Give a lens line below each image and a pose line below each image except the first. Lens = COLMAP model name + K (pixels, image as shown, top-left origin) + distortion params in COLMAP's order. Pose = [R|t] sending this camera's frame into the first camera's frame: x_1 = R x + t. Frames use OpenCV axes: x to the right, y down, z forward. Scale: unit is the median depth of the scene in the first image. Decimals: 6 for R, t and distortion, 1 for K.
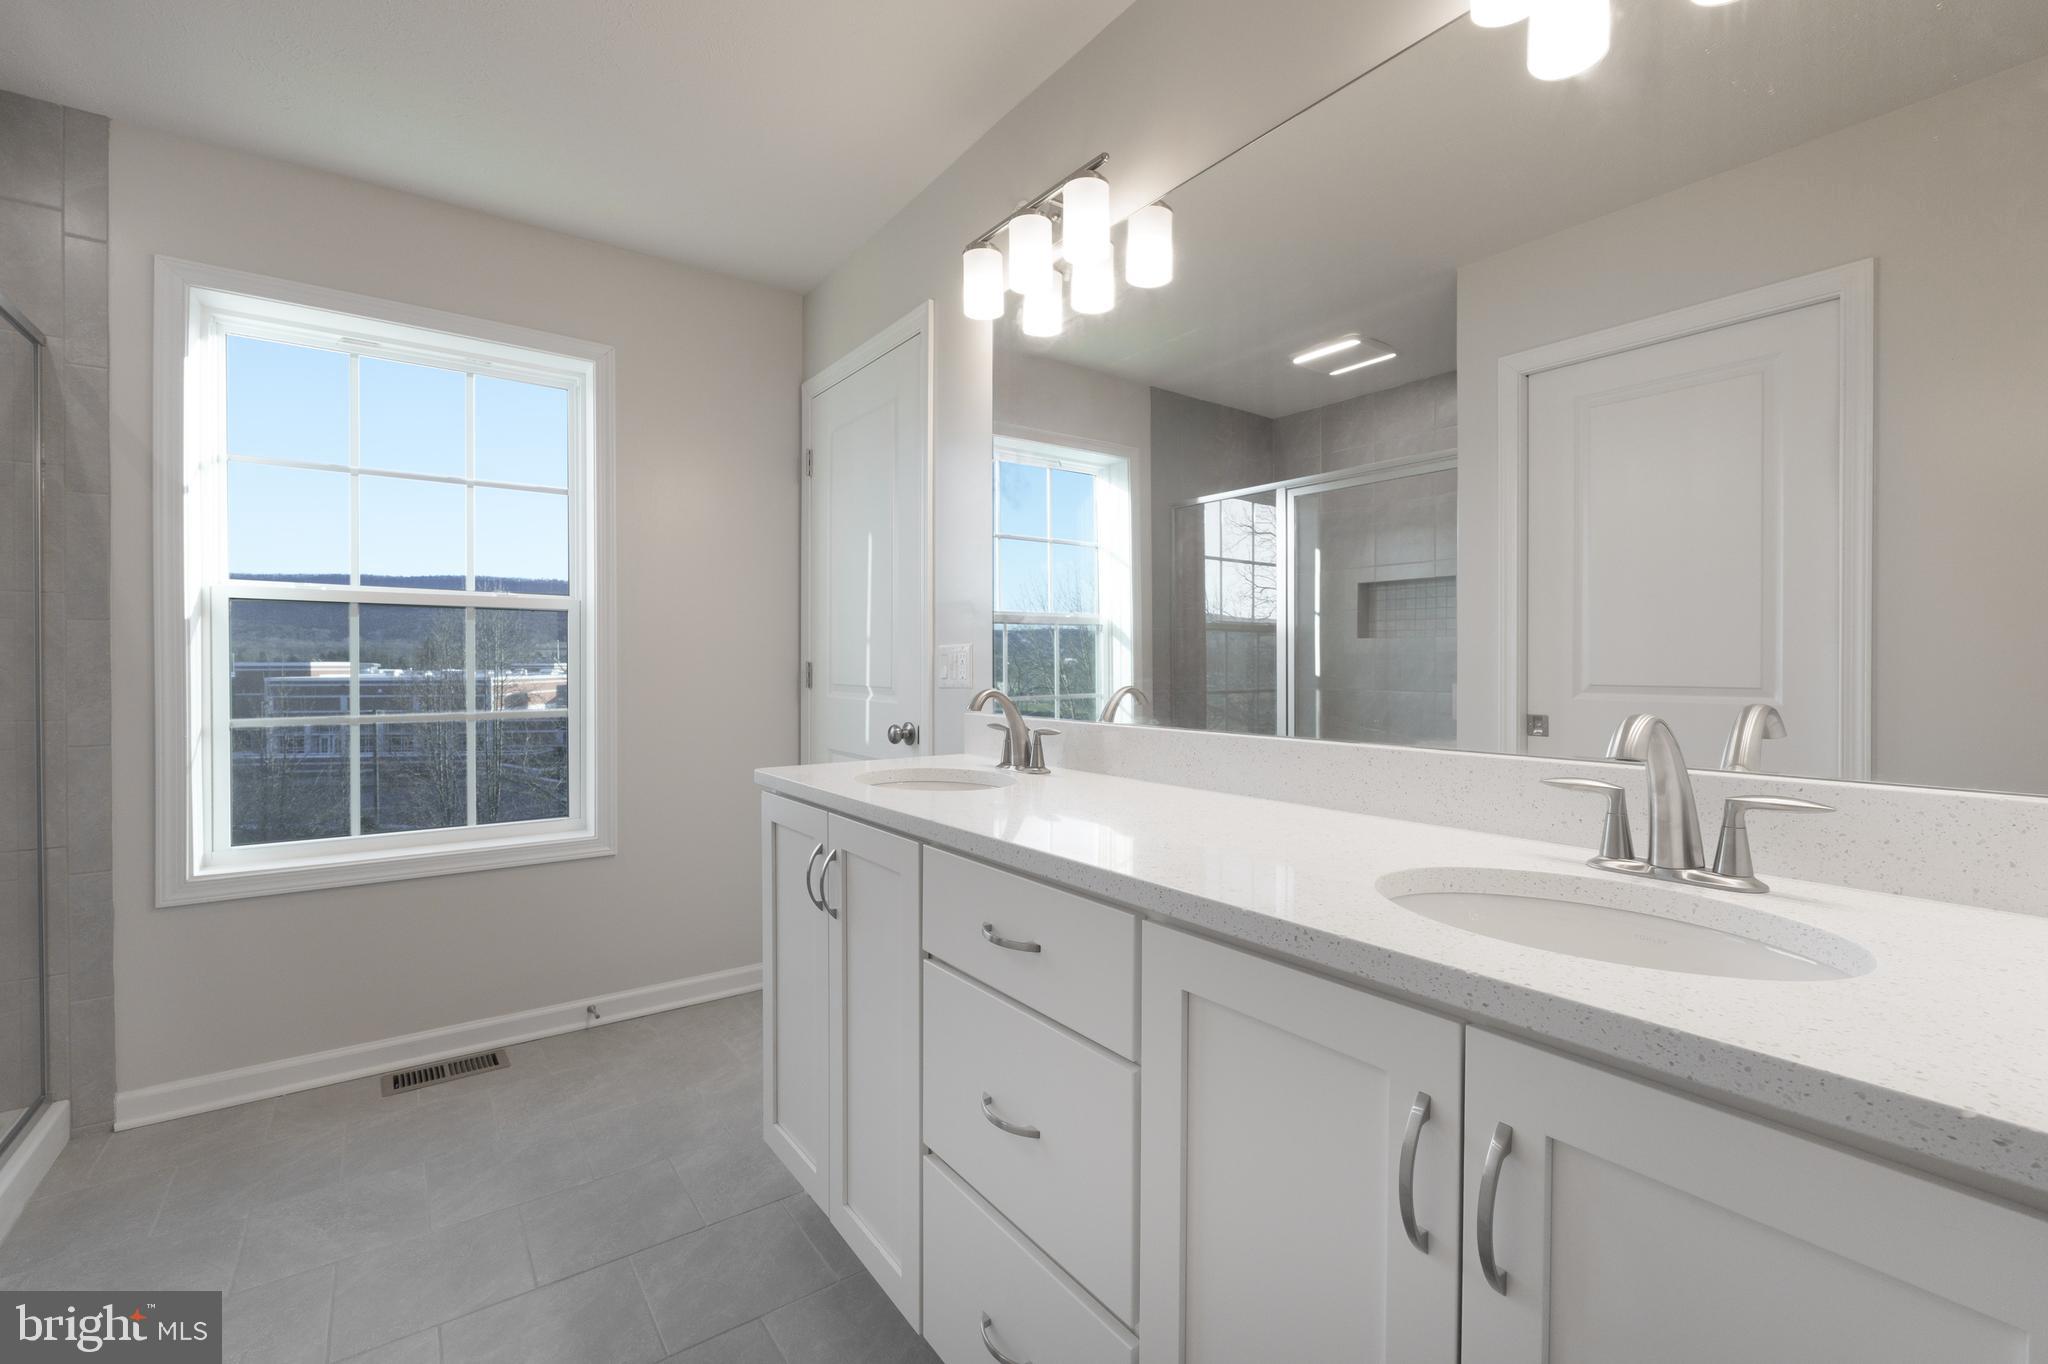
lens RADIAL K [[866.5, 0, 1017.4], [0, 866.5, 674.2], [0, 0, 1]] dist [-0.009006, -0.000091]
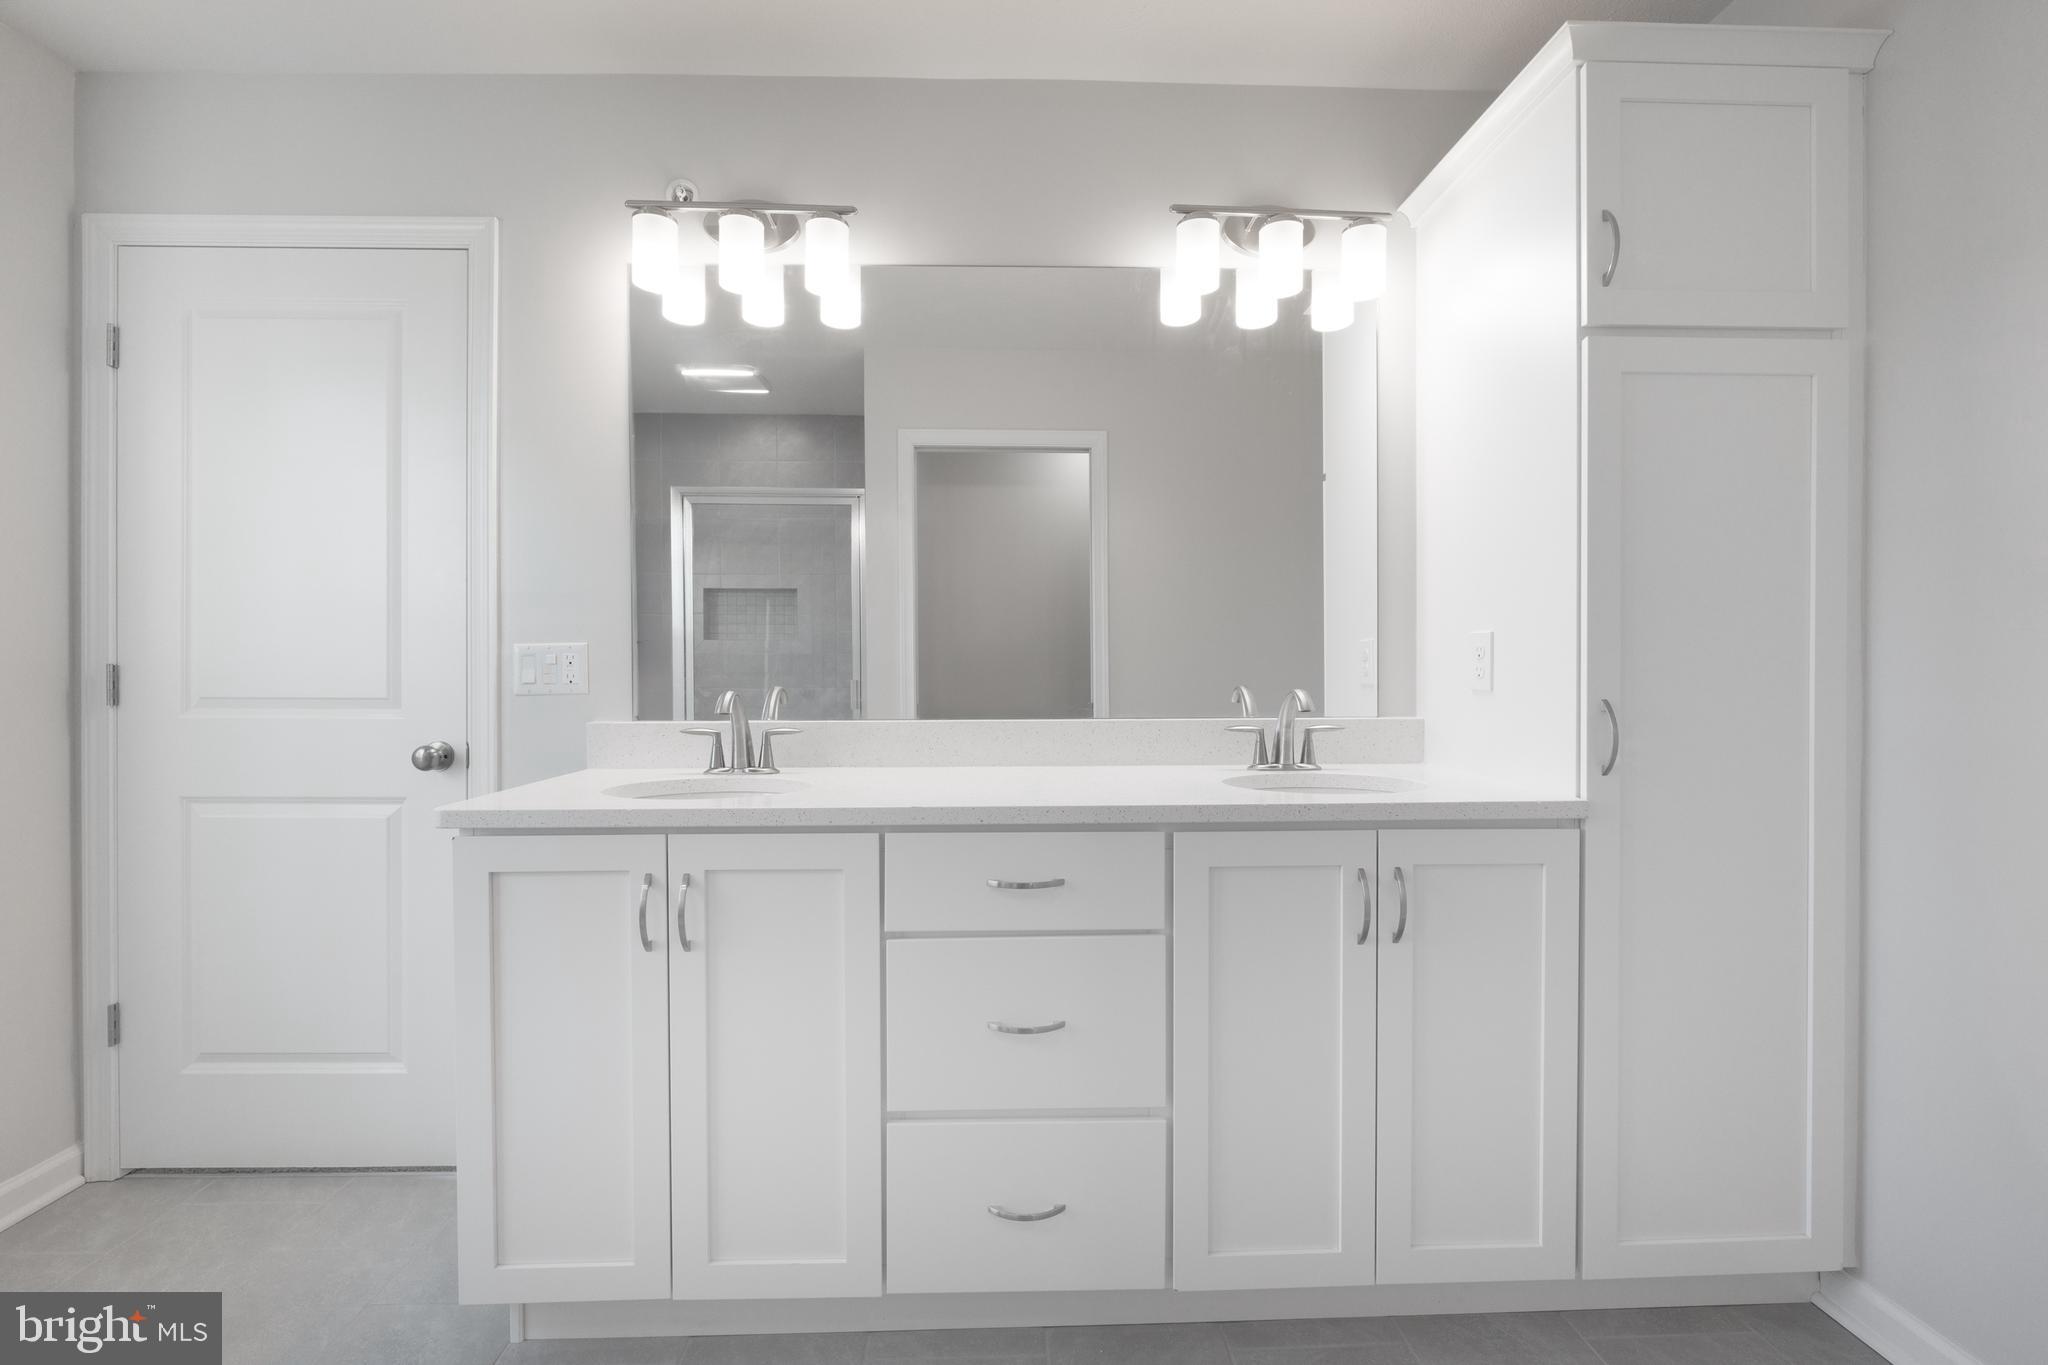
lens RADIAL K [[866.5, 0, 1017.4], [0, 866.5, 674.7], [0, 0, 1]] dist [-0.009006, -0.000091]
pose [[0.566312, -0.011504, 0.824110, -1.248275], [0.010599, 0.999922, 0.006675, -0.008046], [-0.824123, 0.004954, 0.566390, 0.352714]]
